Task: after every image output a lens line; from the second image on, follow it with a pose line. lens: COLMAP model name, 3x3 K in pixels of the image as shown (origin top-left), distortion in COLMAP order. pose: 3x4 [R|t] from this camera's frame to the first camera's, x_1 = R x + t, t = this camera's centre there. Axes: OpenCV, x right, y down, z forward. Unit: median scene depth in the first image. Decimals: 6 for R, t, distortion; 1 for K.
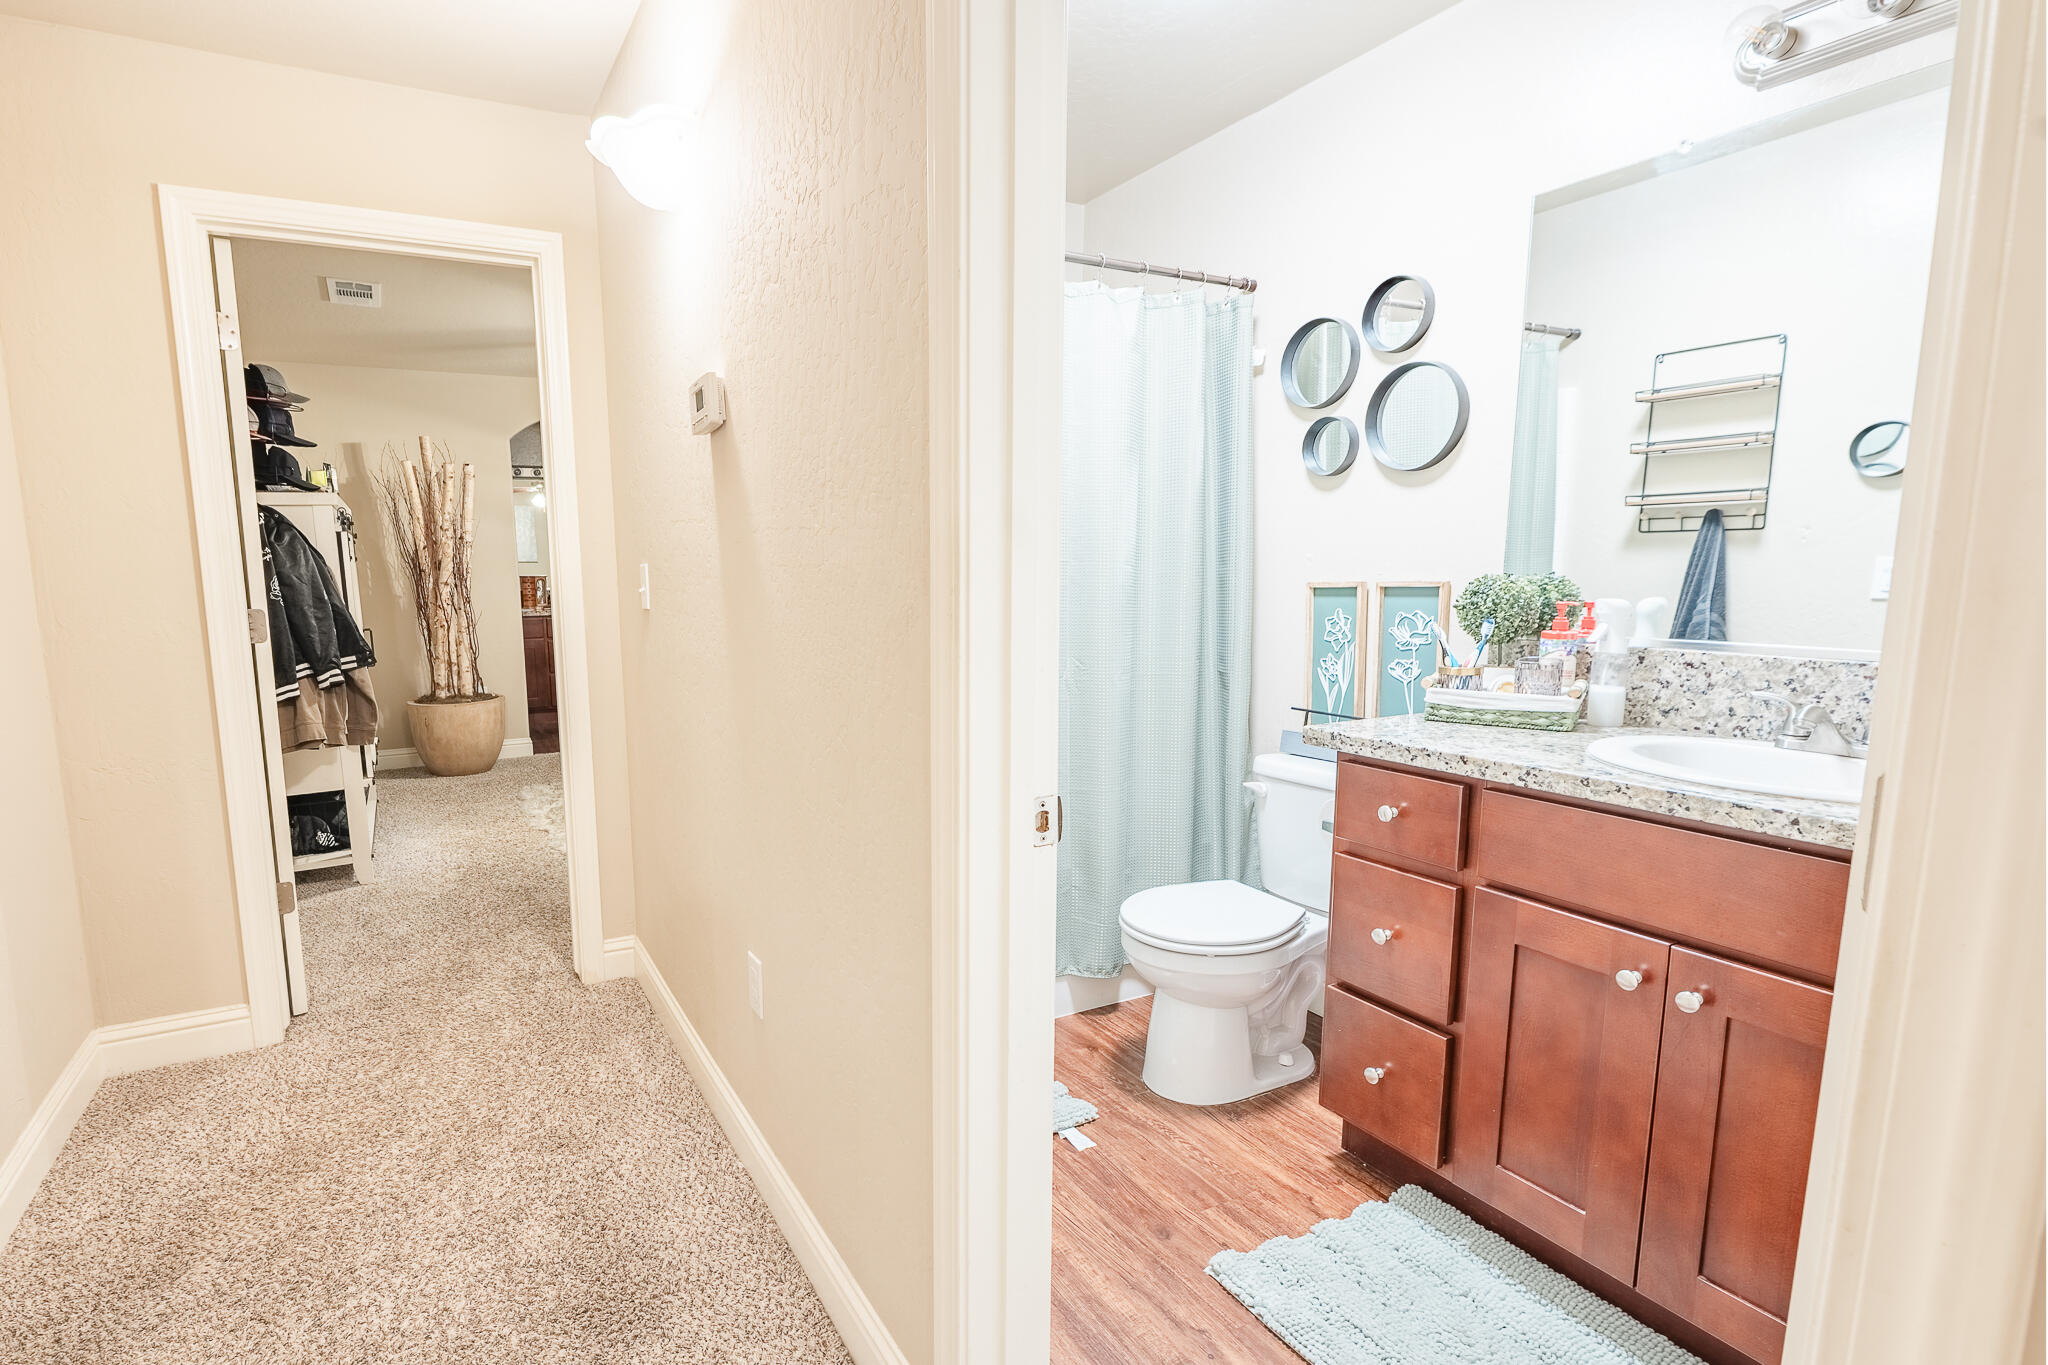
lens RADIAL K [[993.2, 0, 899.8], [0, 993.2, 699.9], [0, 0, 1]] dist [-0.000487, -0.002980]
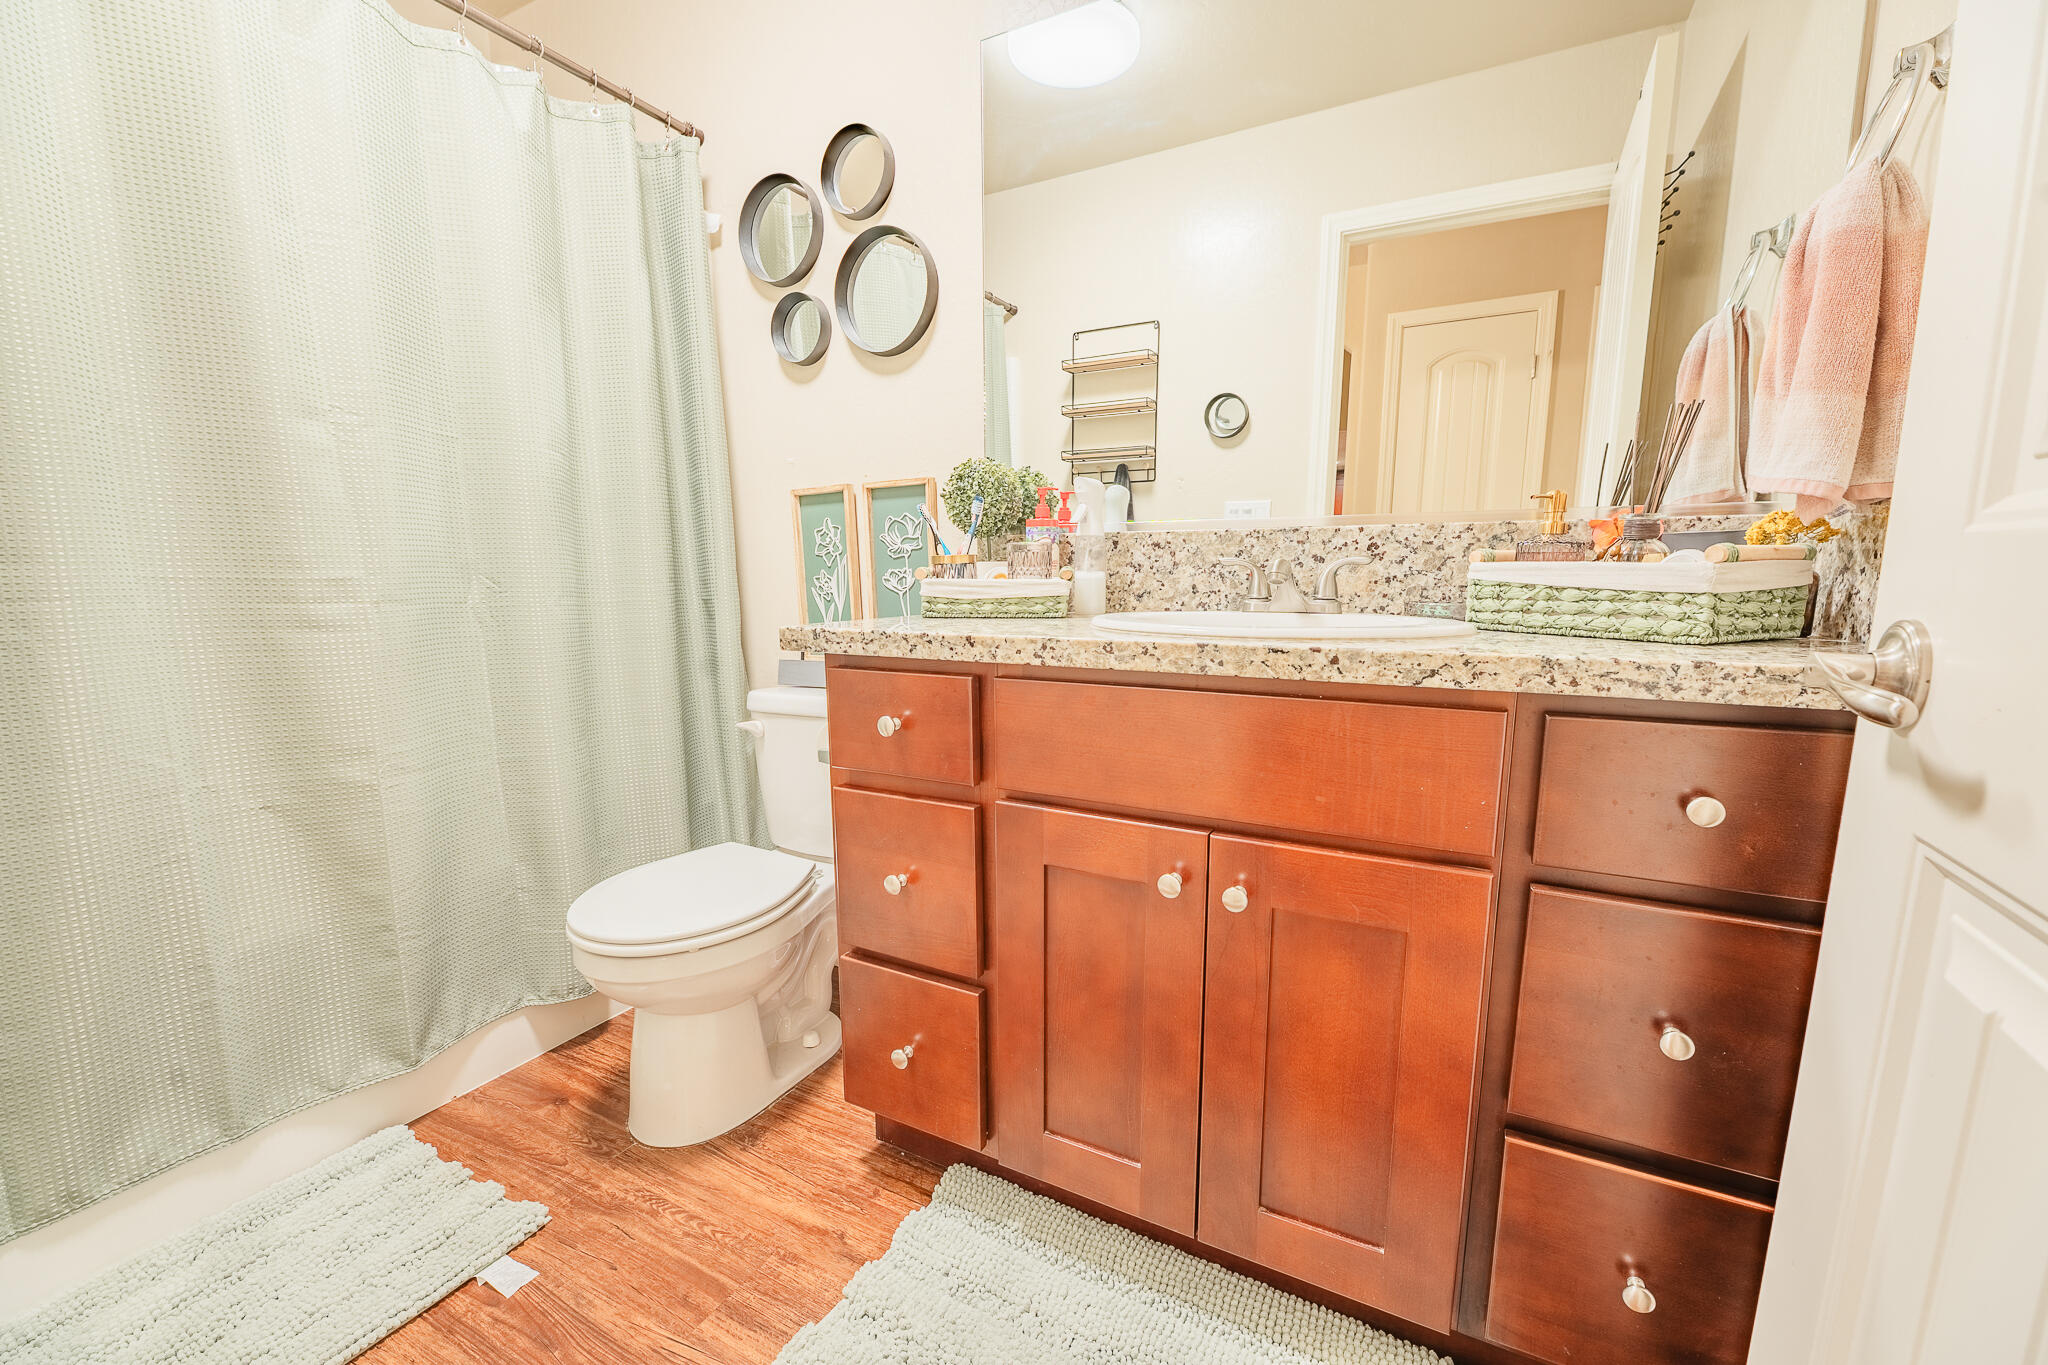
lens RADIAL K [[834.4, 0, 1028.9], [0, 834.4, 701.3], [0, 0, 1]] dist [-0.001596, -0.000100]
pose [[0.816151, -0.089100, 0.570928, 0.147757], [0.076910, 0.996000, 0.045494, 0.051781], [-0.572698, 0.006780, 0.819738, 0.283678]]
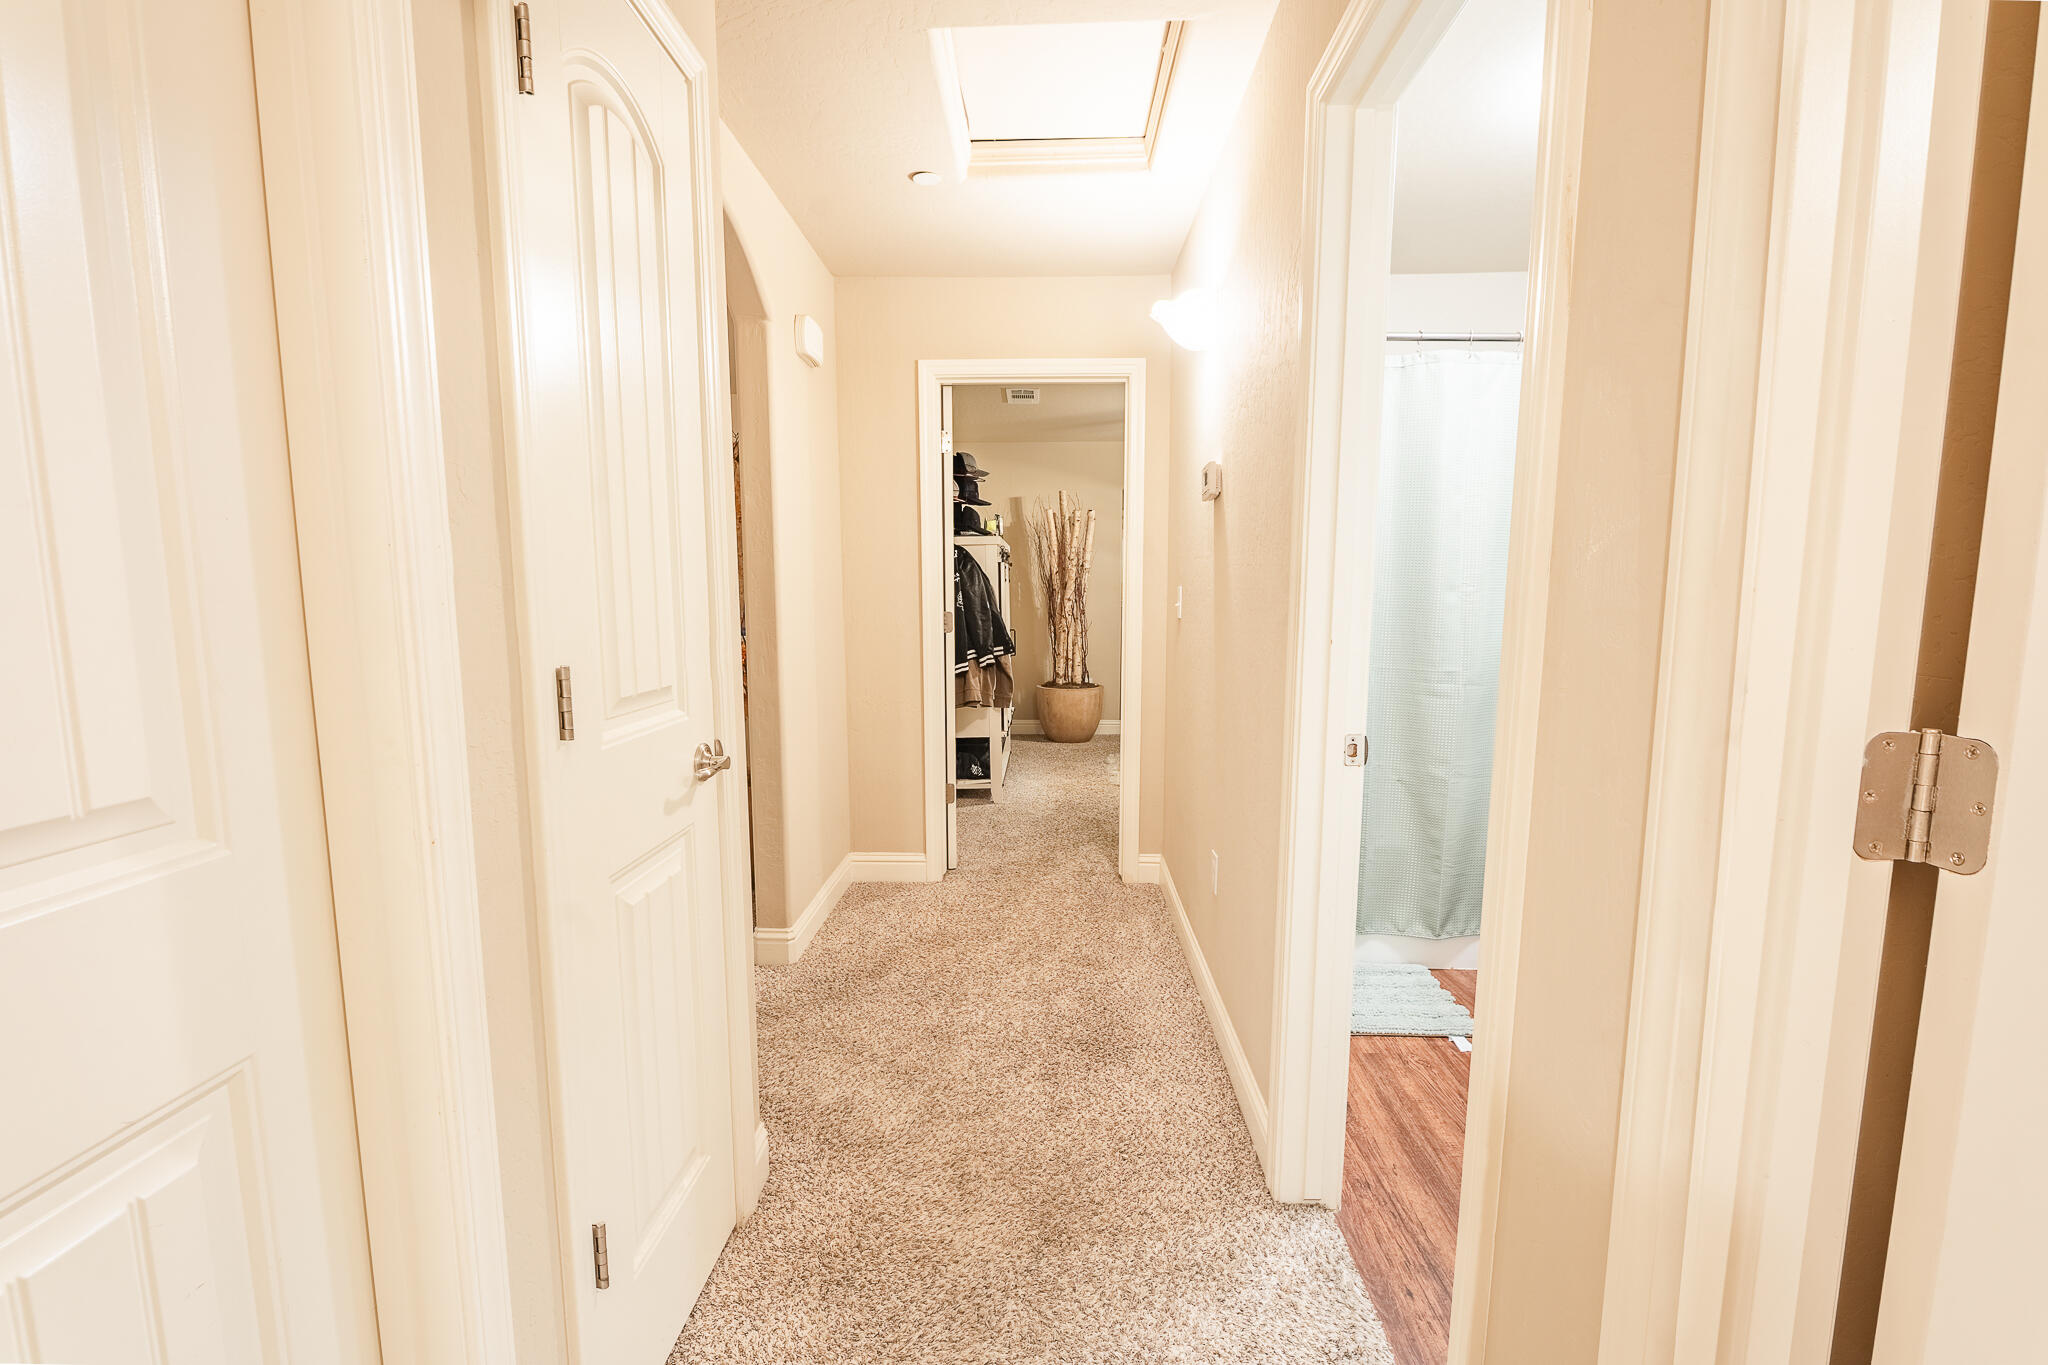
lens RADIAL K [[900.1, 0, 1024.7], [0, 900.1, 696.4], [0, 0, 1]] dist [-0.005779, -0.000167]
pose [[0.882083, 0.069460, -0.465945, 0.155141], [-0.076486, 0.997063, 0.003839, 0.031584], [0.464843, 0.032252, 0.884806, -0.236418]]
